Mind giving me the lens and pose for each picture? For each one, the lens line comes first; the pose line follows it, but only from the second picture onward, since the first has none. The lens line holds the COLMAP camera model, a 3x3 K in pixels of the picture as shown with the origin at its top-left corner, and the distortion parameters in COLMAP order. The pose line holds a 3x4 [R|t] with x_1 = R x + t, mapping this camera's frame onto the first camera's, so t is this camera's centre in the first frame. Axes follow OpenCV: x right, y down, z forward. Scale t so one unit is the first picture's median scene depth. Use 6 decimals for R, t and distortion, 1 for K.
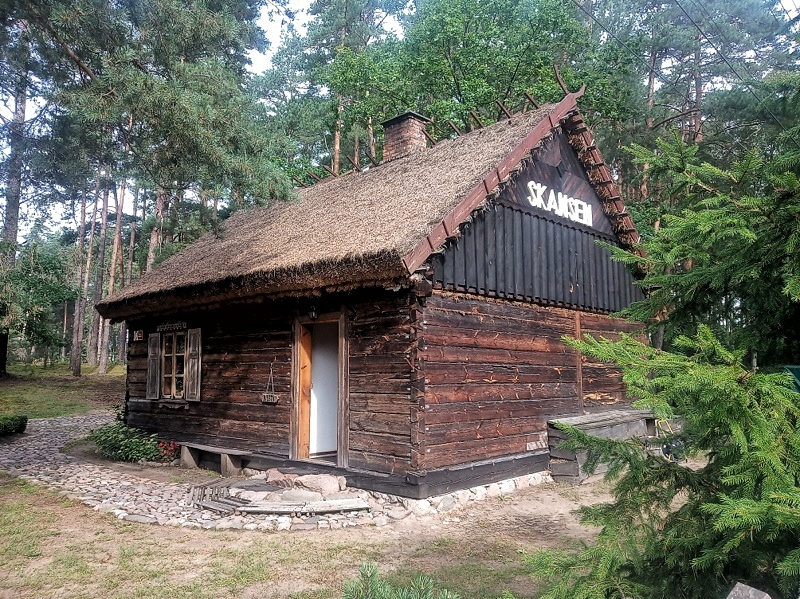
lens RADIAL K [[621.5, 0, 400.0], [0, 621.5, 299.5], [0, 0, 1]] dist [-0.005772, -0.001371]
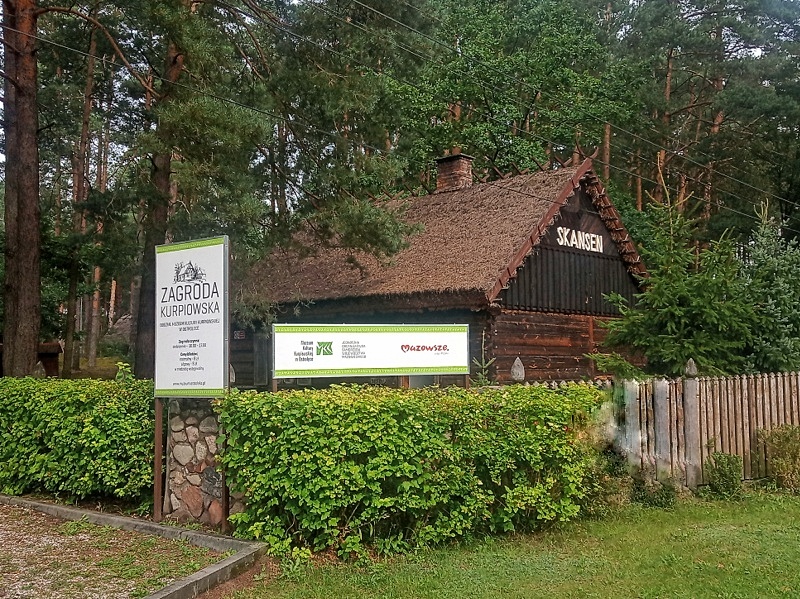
lens RADIAL K [[908.1, 0, 400.0], [0, 908.1, 299.5], [0, 0, 1]] dist [0.005846, 0.001867]
pose [[0.997871, -0.007125, 0.064829, -0.284256], [0.003846, 0.998714, 0.050561, -0.129657], [-0.065106, -0.050204, 0.996615, -1.038420]]
